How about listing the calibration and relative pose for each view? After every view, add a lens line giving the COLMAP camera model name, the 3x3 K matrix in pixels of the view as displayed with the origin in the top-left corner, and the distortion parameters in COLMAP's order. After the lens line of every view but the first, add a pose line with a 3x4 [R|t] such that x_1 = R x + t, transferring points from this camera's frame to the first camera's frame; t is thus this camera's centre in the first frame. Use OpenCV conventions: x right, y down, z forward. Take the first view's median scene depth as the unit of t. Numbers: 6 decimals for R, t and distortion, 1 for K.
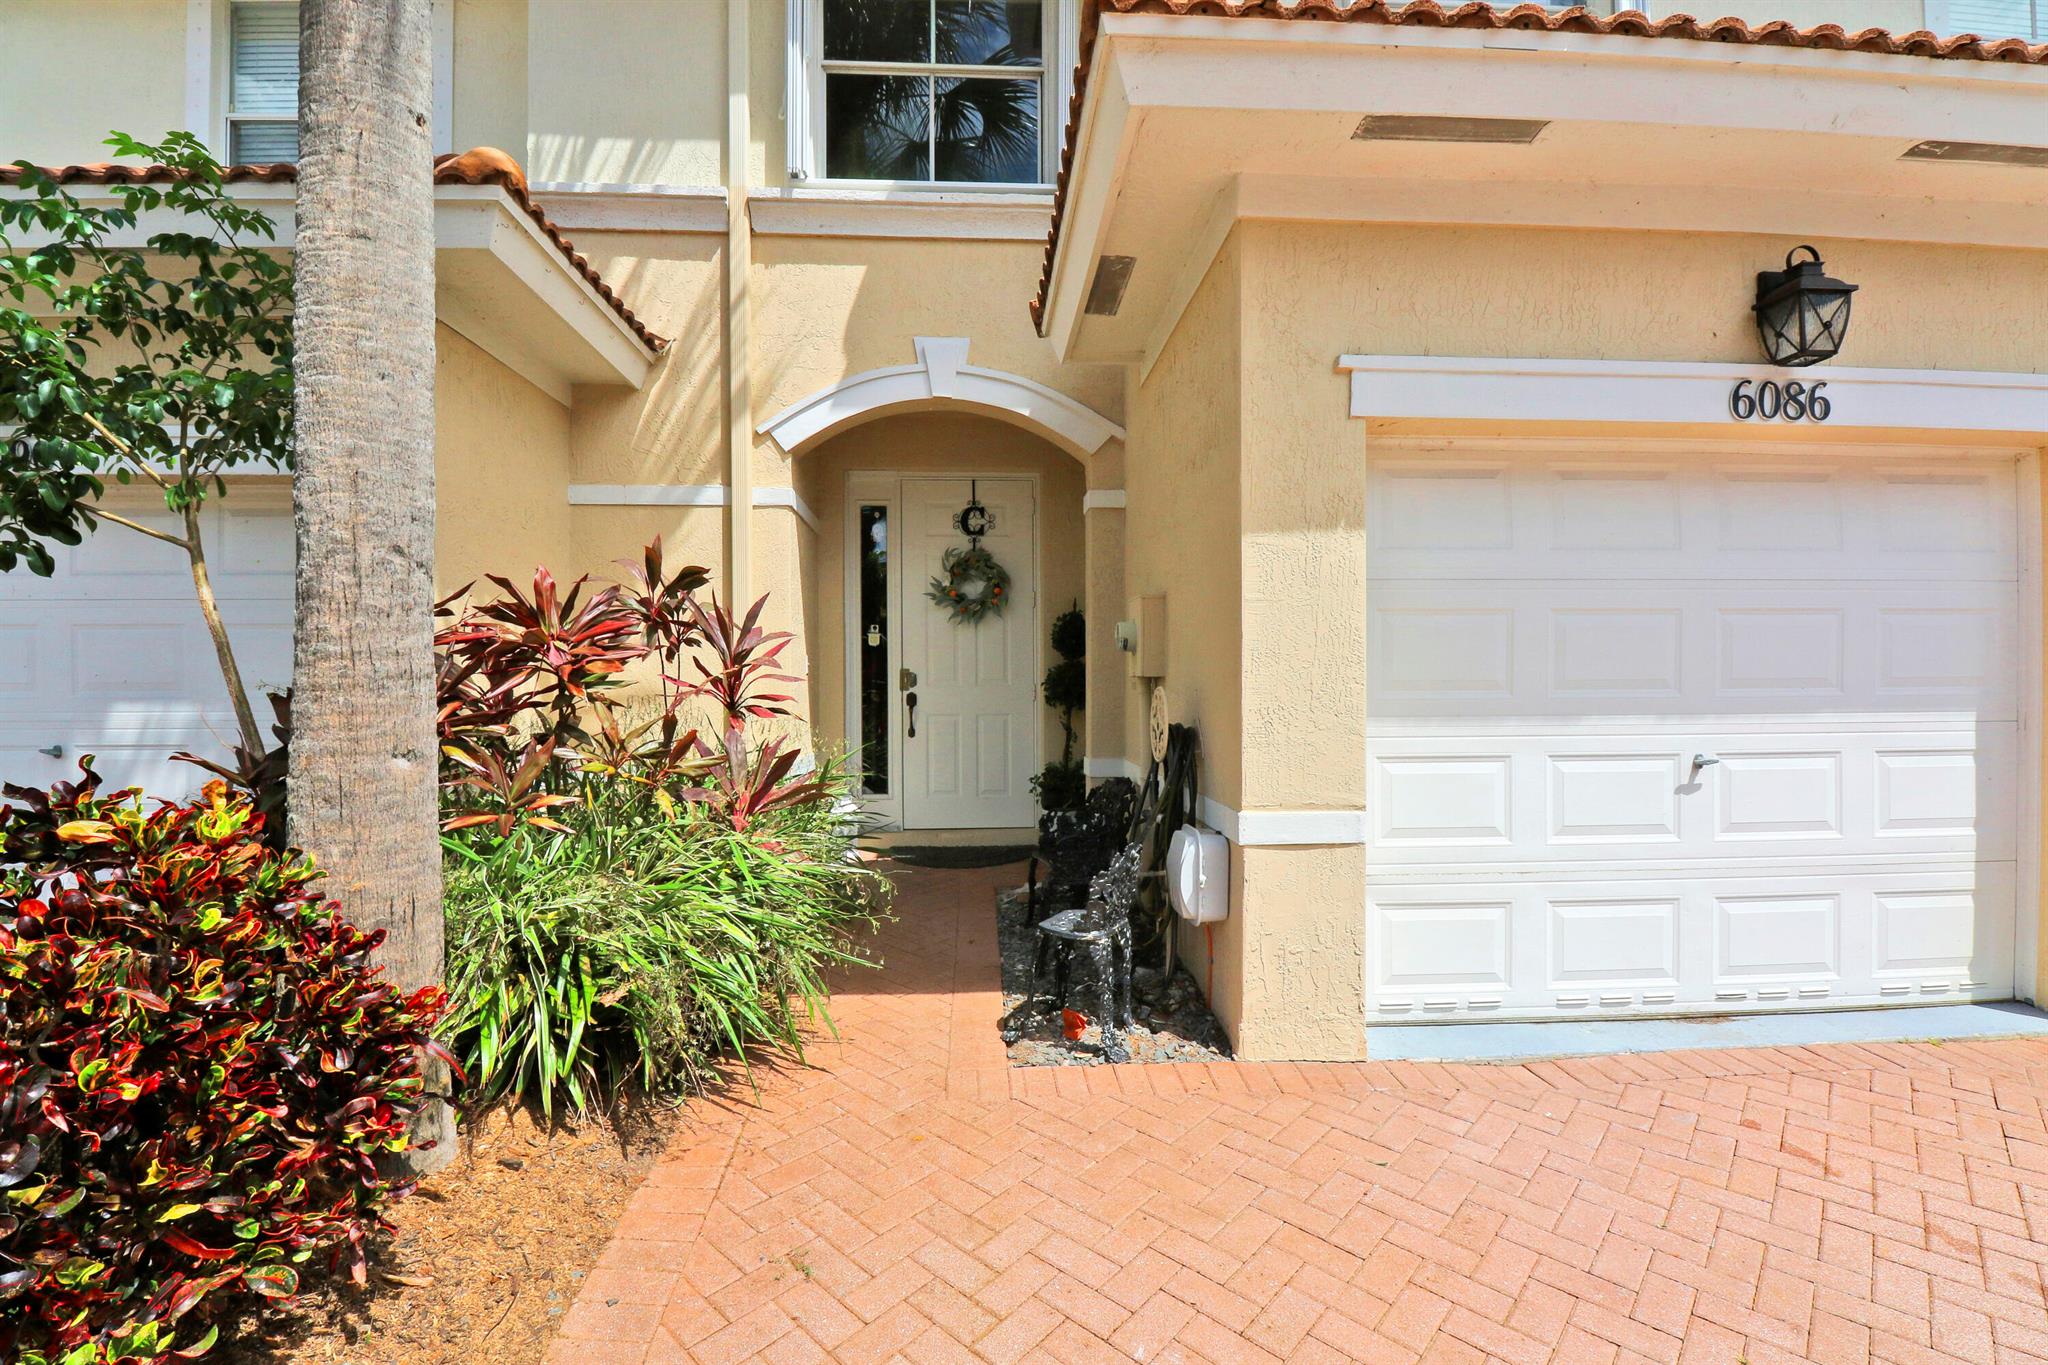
lens RADIAL K [[798.1, 0, 1014.0], [0, 798.1, 687.0], [0, 0, 1]] dist [0.000634, -0.006135]
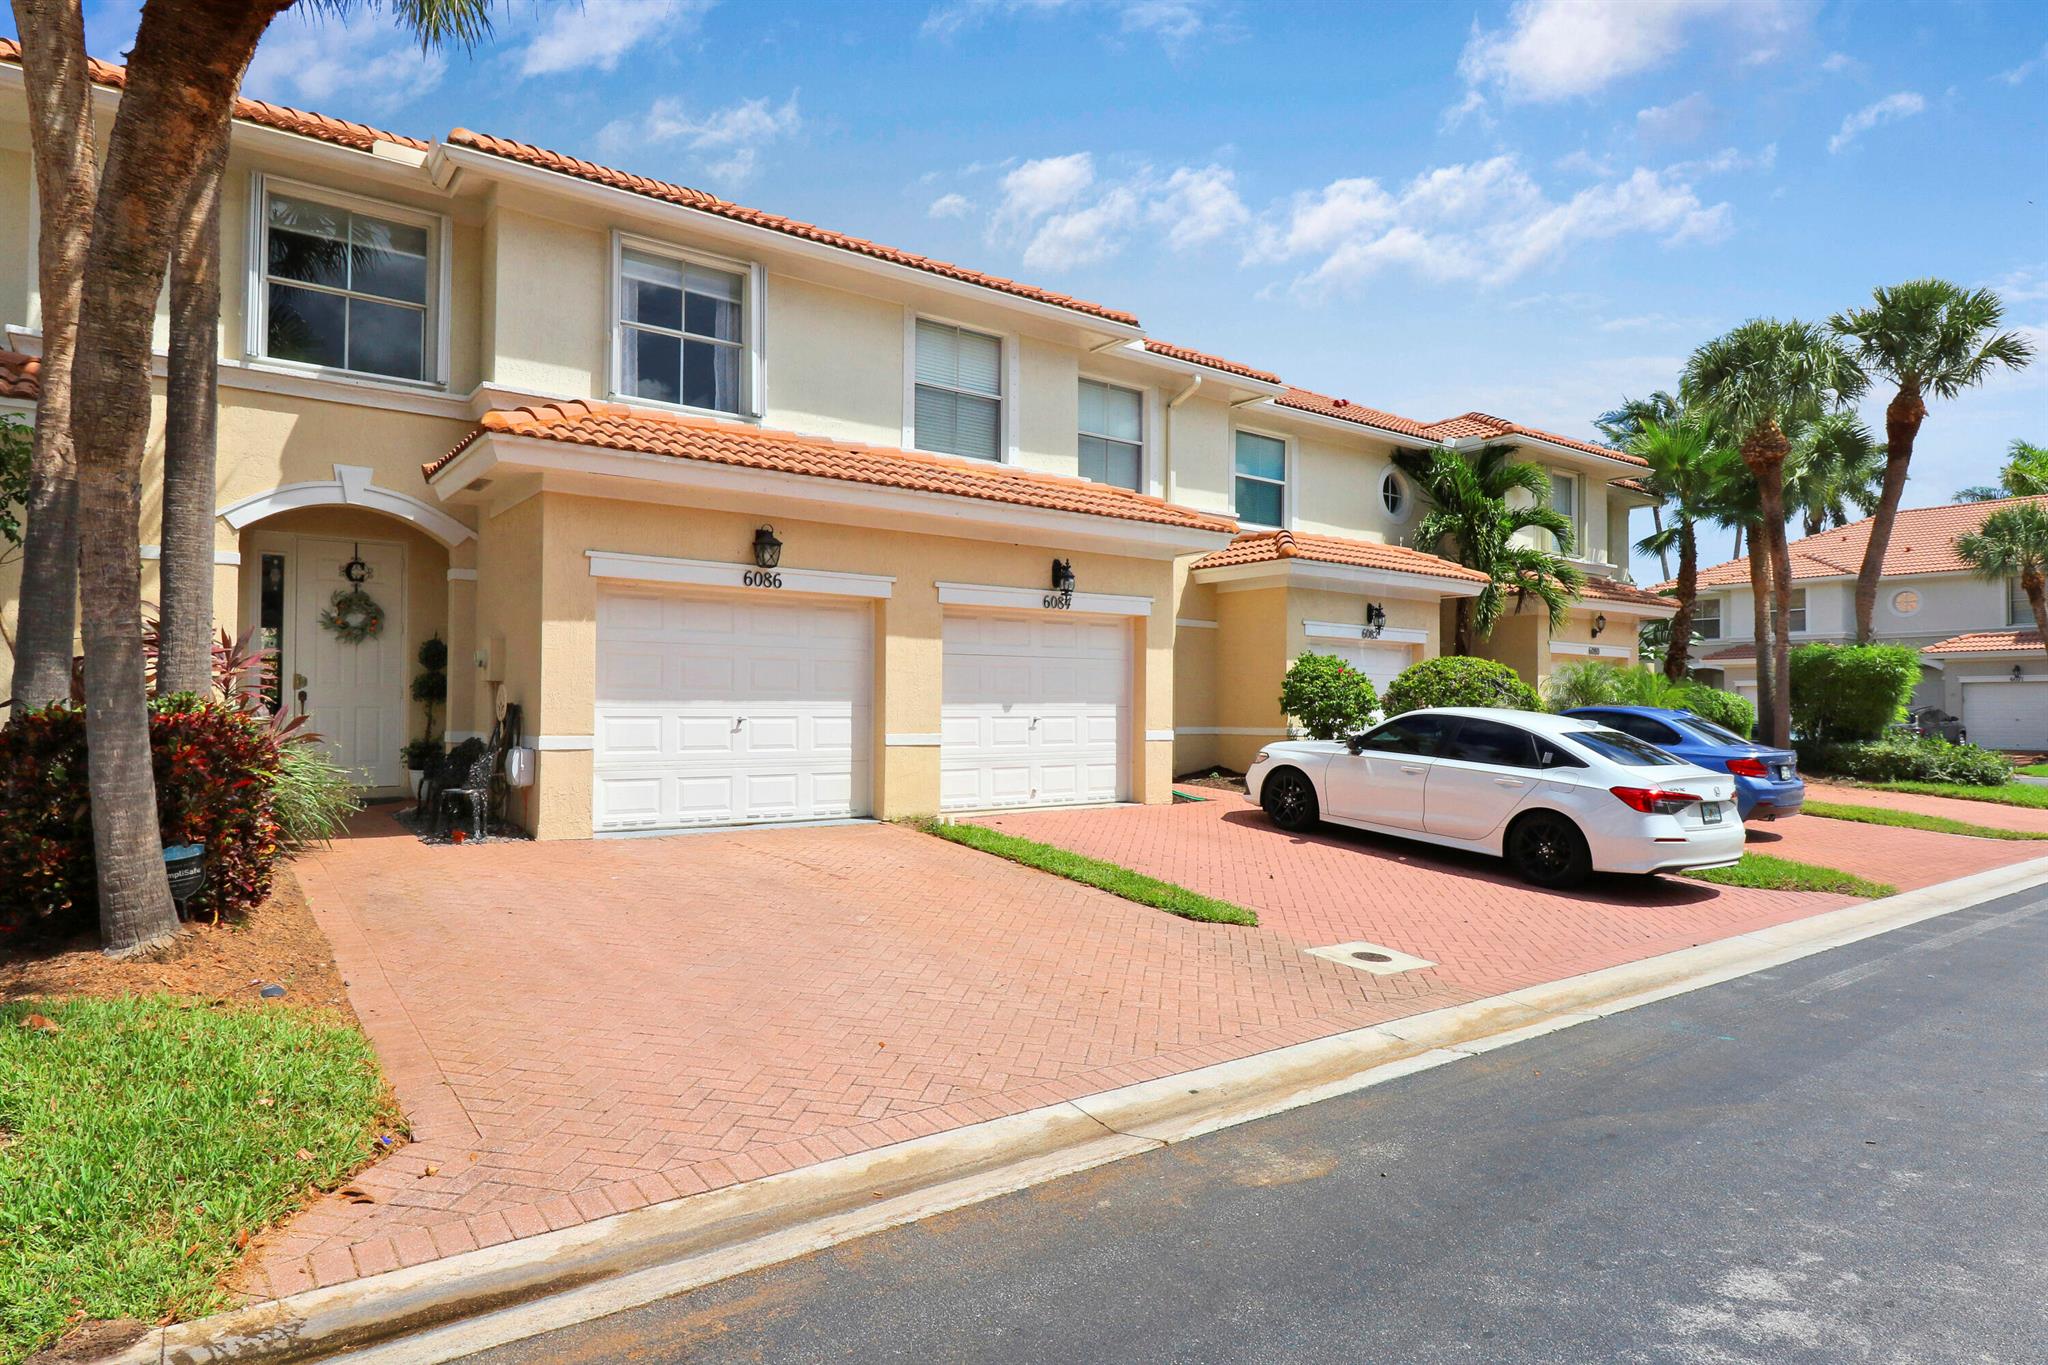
lens RADIAL K [[1084.3, 0, 1020.9], [0, 1084.3, 683.7], [0, 0, 1]] dist [-0.003065, -0.000986]
pose [[0.792007, 0.021448, 0.610135, -0.380524], [-0.003800, 0.999537, -0.030205, 0.061598], [-0.610500, 0.021604, 0.791721, -1.672645]]
